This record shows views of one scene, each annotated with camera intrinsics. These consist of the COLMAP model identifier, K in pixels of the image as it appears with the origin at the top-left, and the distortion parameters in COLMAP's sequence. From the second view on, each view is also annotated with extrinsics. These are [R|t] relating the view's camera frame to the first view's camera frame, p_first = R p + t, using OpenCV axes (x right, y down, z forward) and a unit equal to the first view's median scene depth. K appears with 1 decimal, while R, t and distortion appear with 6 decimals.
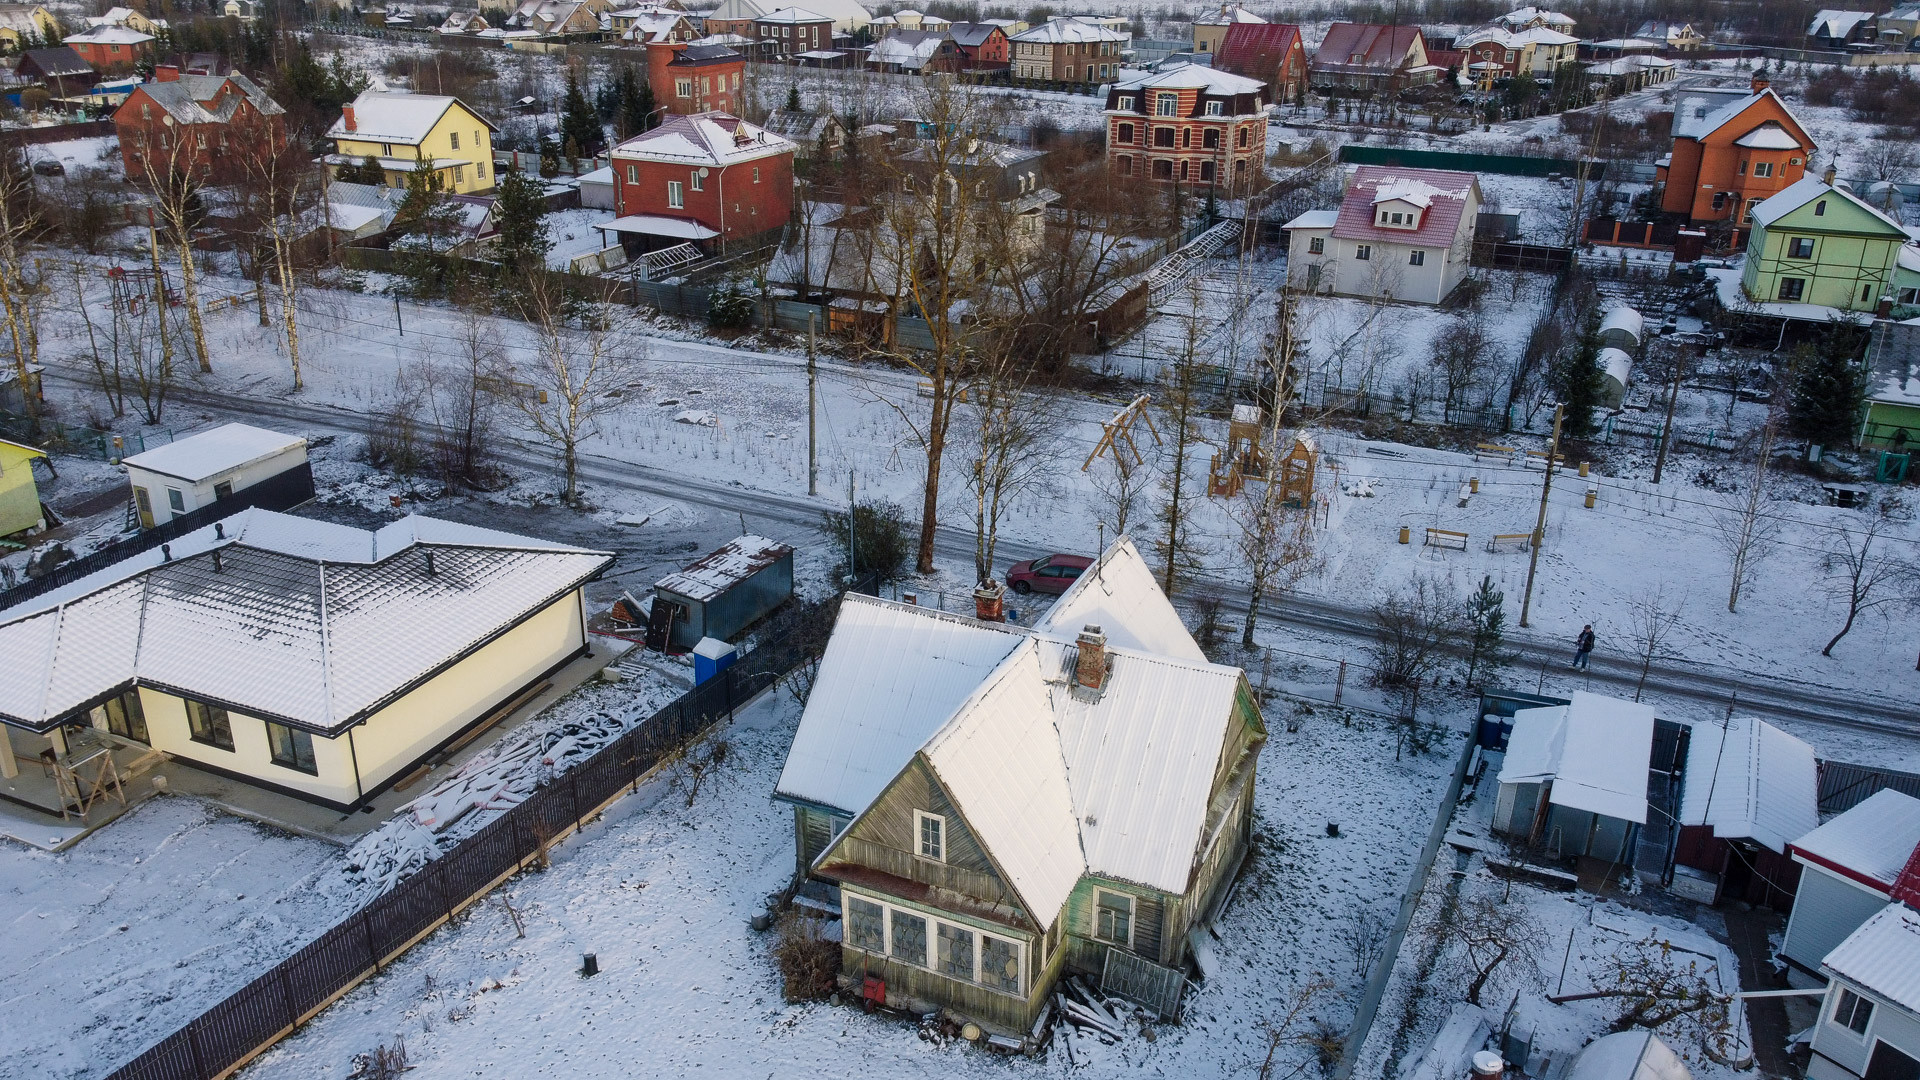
lens RADIAL K [[1448.1, 0, 940.3], [0, 1448.1, 528.3], [0, 0, 1]] dist [0.013305, -0.019720]
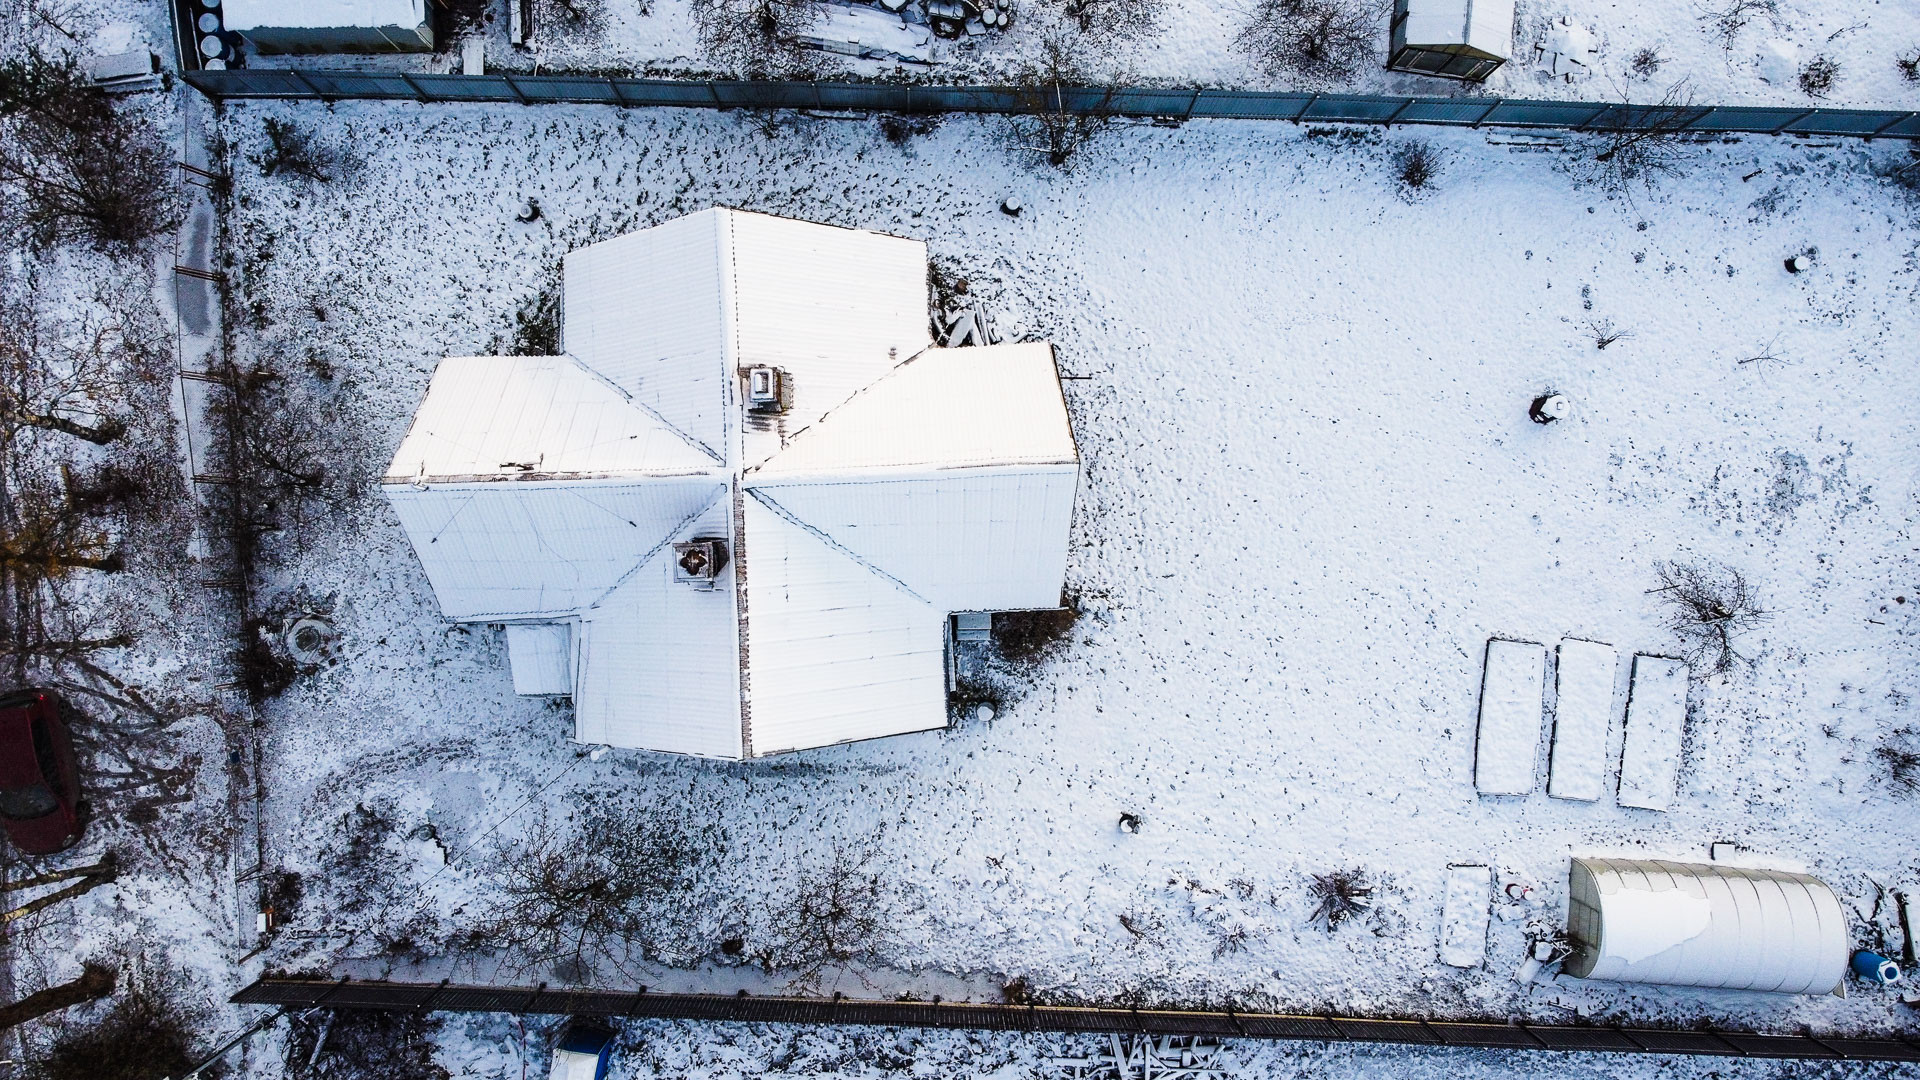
lens RADIAL K [[1448.1, 0, 932.5], [0, 1448.1, 534.7], [0, 0, 1]] dist [0.013305, -0.019720]
pose [[-0.459441, -0.888139, 0.011117, -0.011345], [0.327002, -0.157497, 0.931807, -0.393604], [-0.825823, 0.431746, 0.362784, 0.419957]]
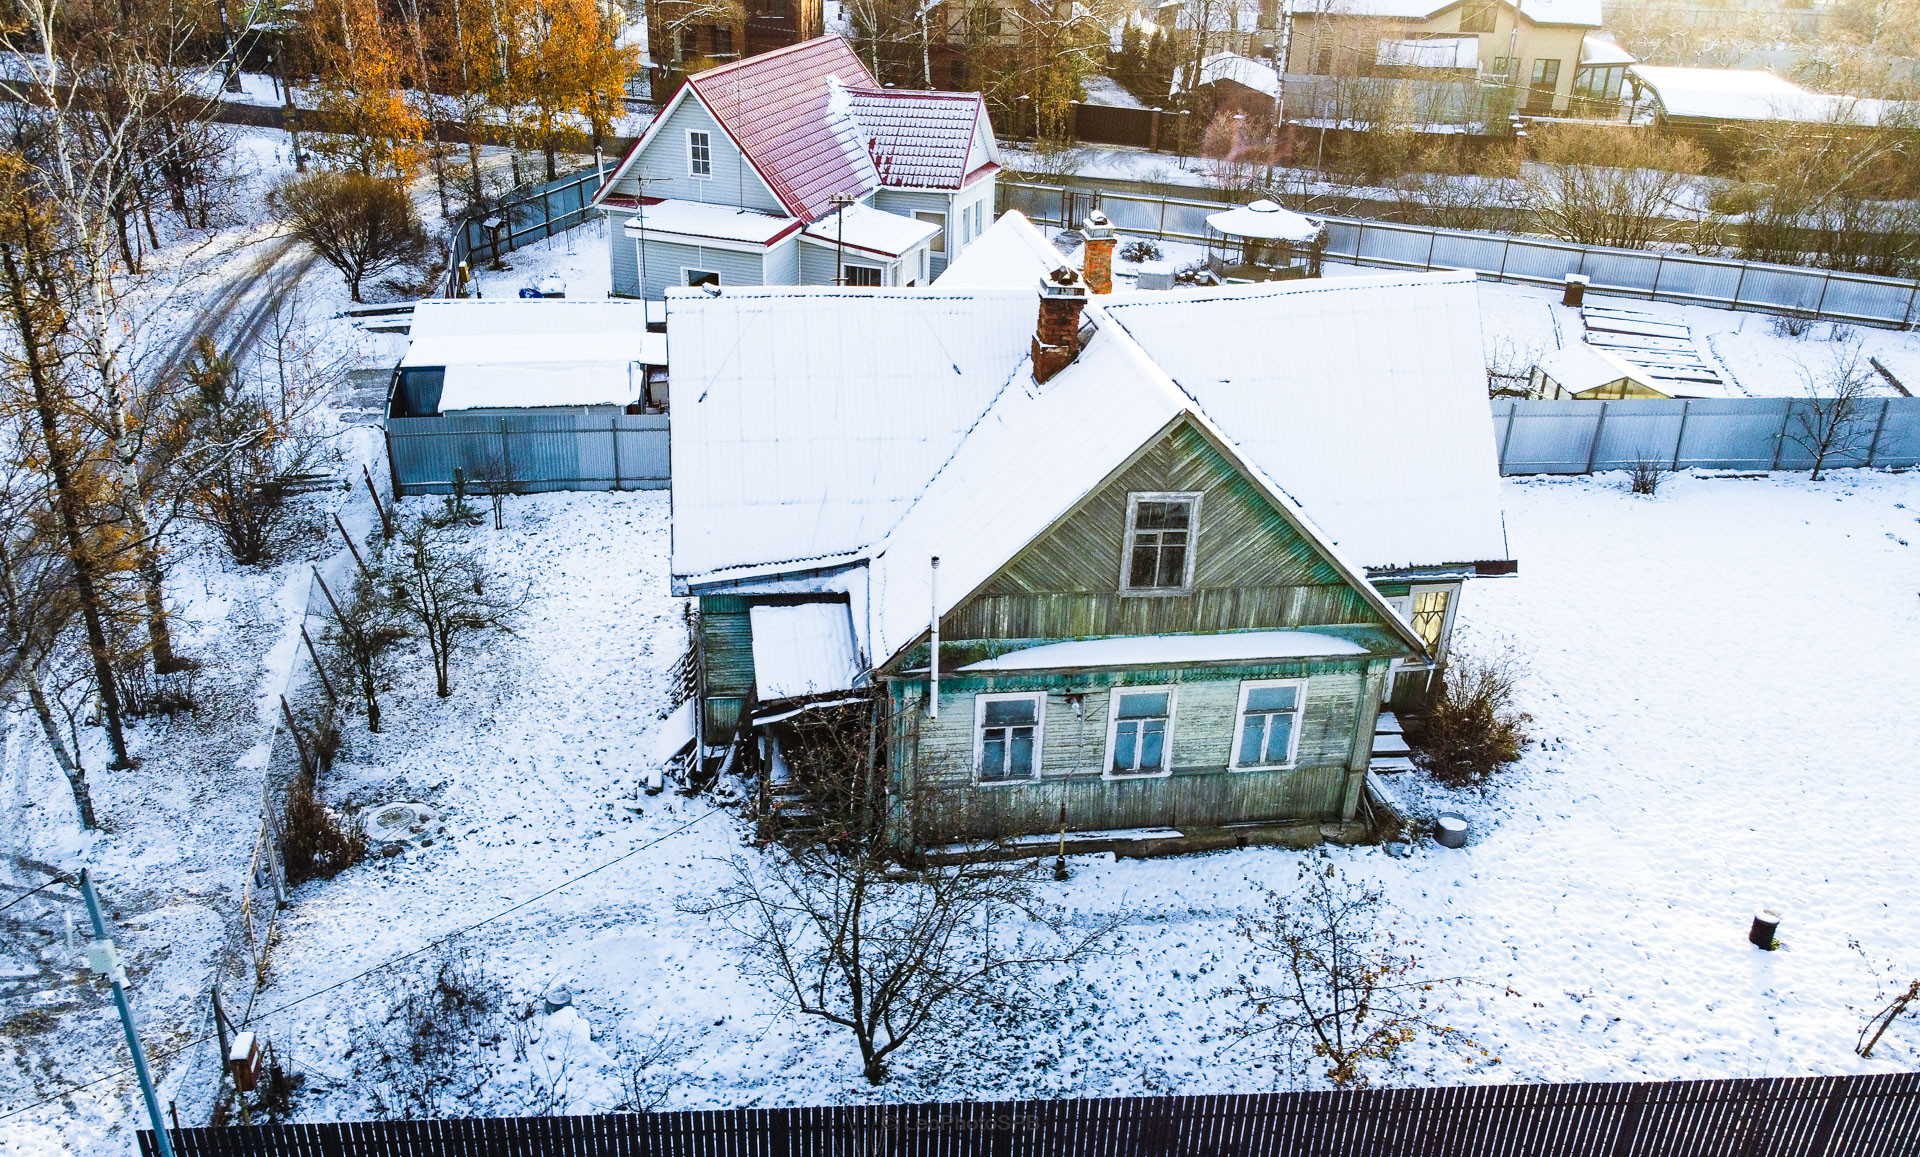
lens RADIAL K [[1555.7, 0, 869.2], [0, 1555.7, 554.5], [0, 0, 1]] dist [0.009652, -0.023497]
pose [[-0.537243, -0.374022, 0.755961, -0.290451], [0.308841, 0.746807, 0.588979, -0.179586], [-0.784848, 0.549897, -0.285704, 0.863328]]
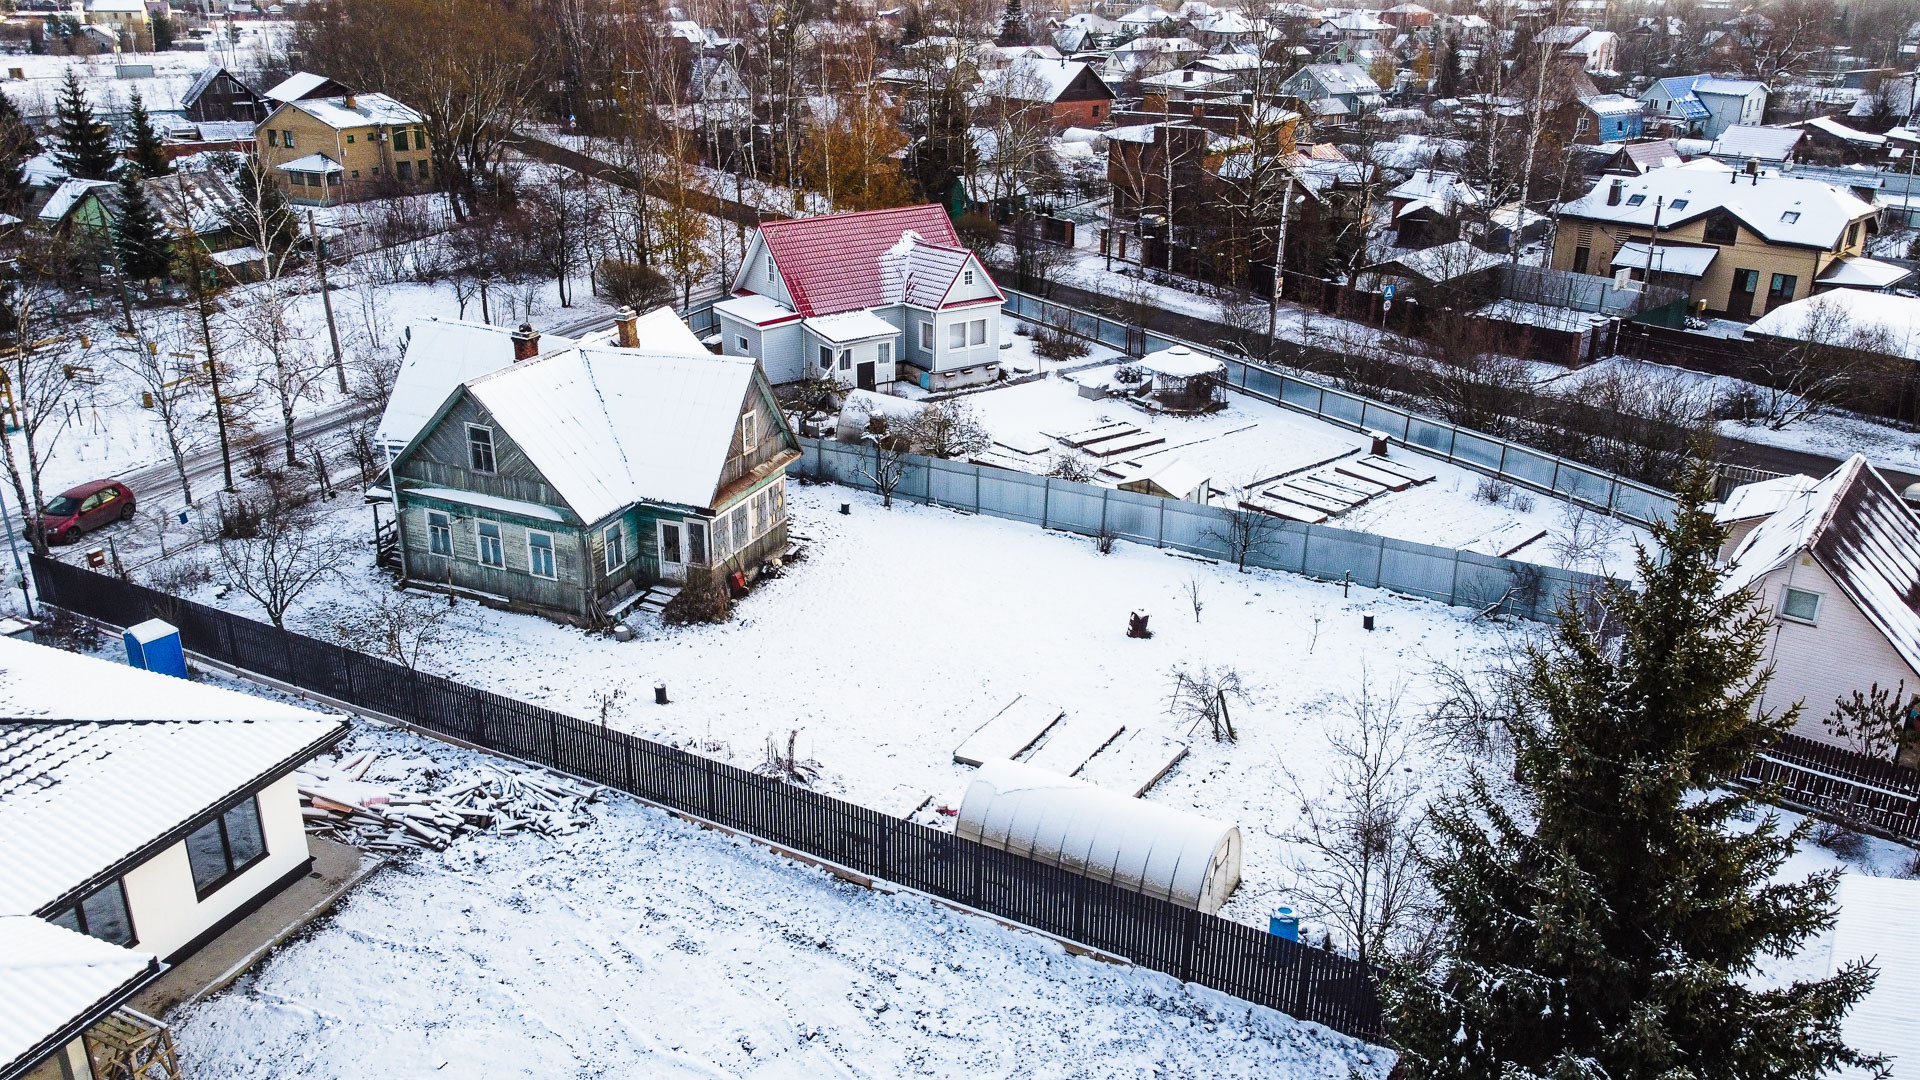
lens RADIAL K [[1448.1, 0, 945.5], [0, 1448.1, 519.1], [0, 0, 1]] dist [0.013305, -0.019720]
pose [[-0.023590, -0.362668, 0.931620, -0.775345], [0.373947, 0.861031, 0.344658, -0.073955], [-0.927150, 0.356507, 0.115307, 0.390710]]
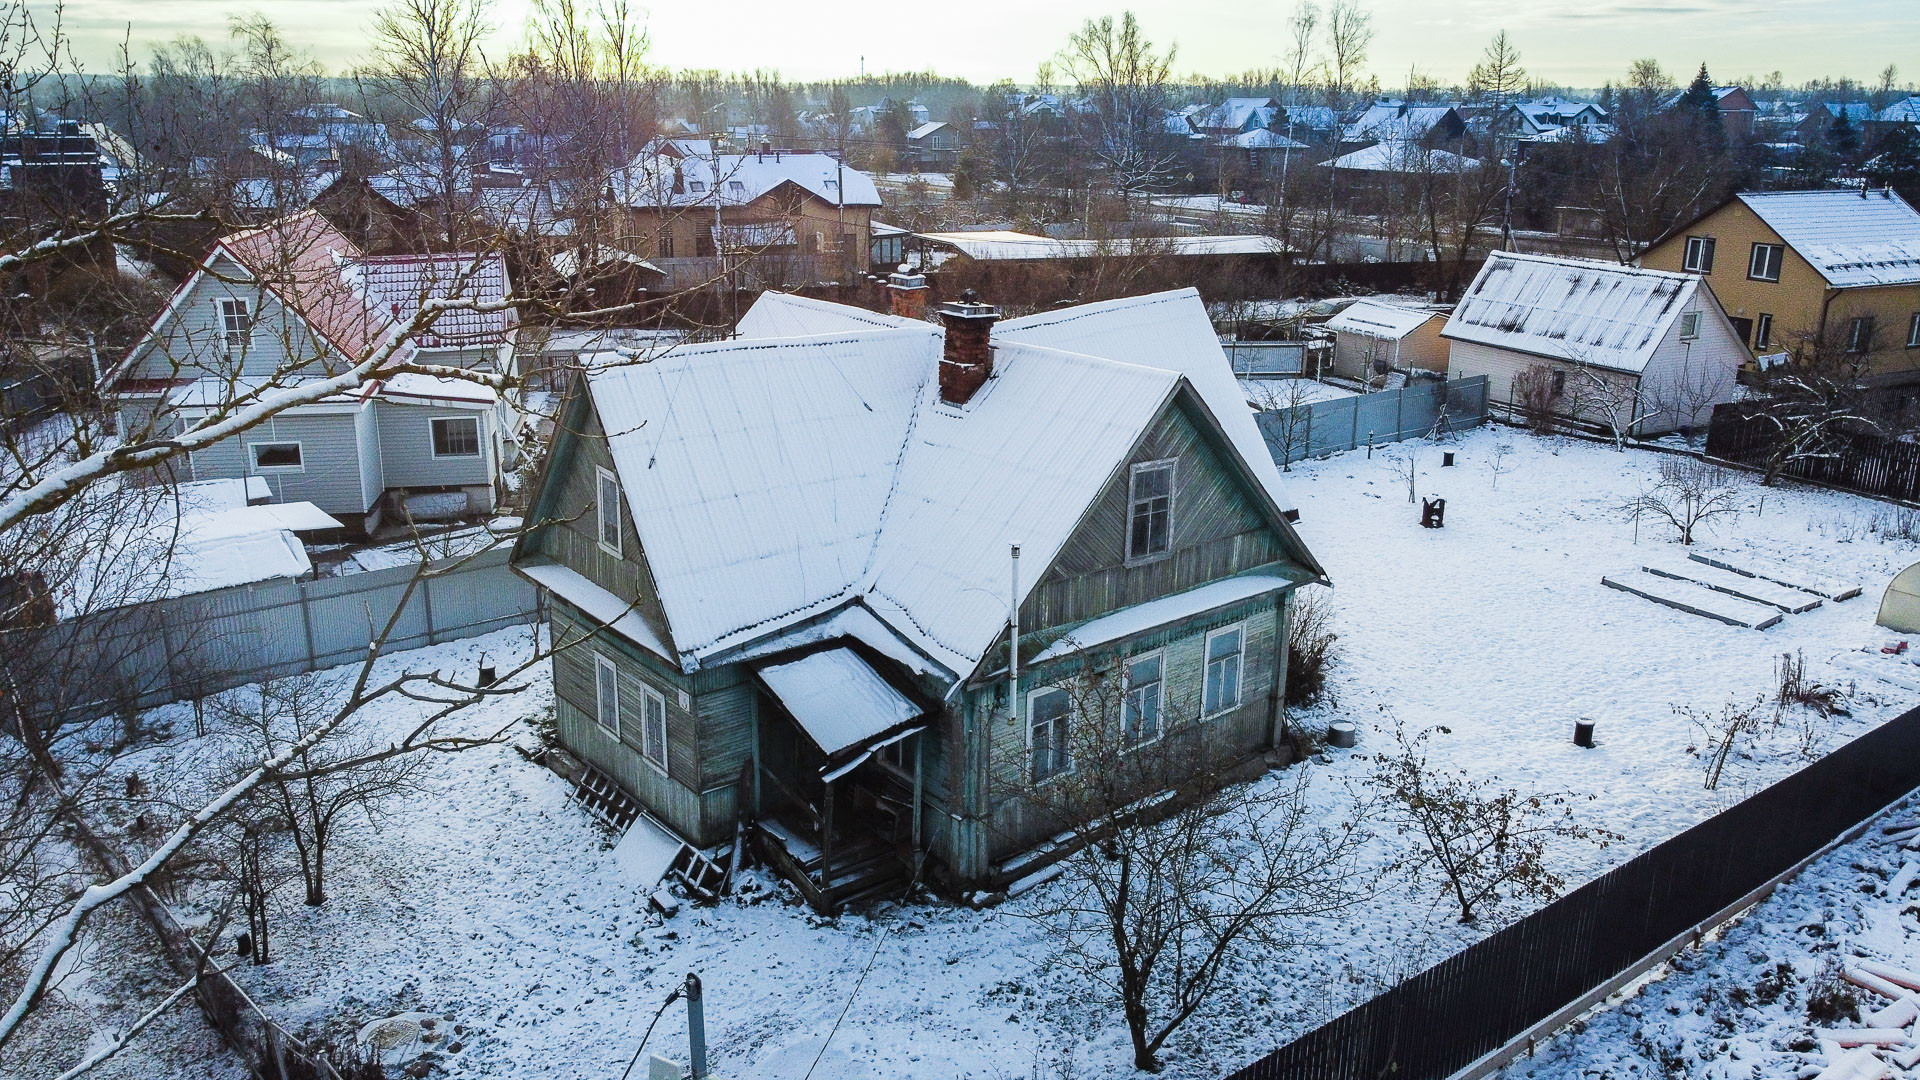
lens RADIAL K [[1448.1, 0, 941.8], [0, 1448.1, 530.3], [0, 0, 1]] dist [0.013305, -0.019720]
pose [[-0.909681, -0.129287, 0.394670, -0.139868], [0.147778, 0.787347, 0.598537, -0.168711], [-0.388126, 0.602802, -0.697129, 0.990070]]
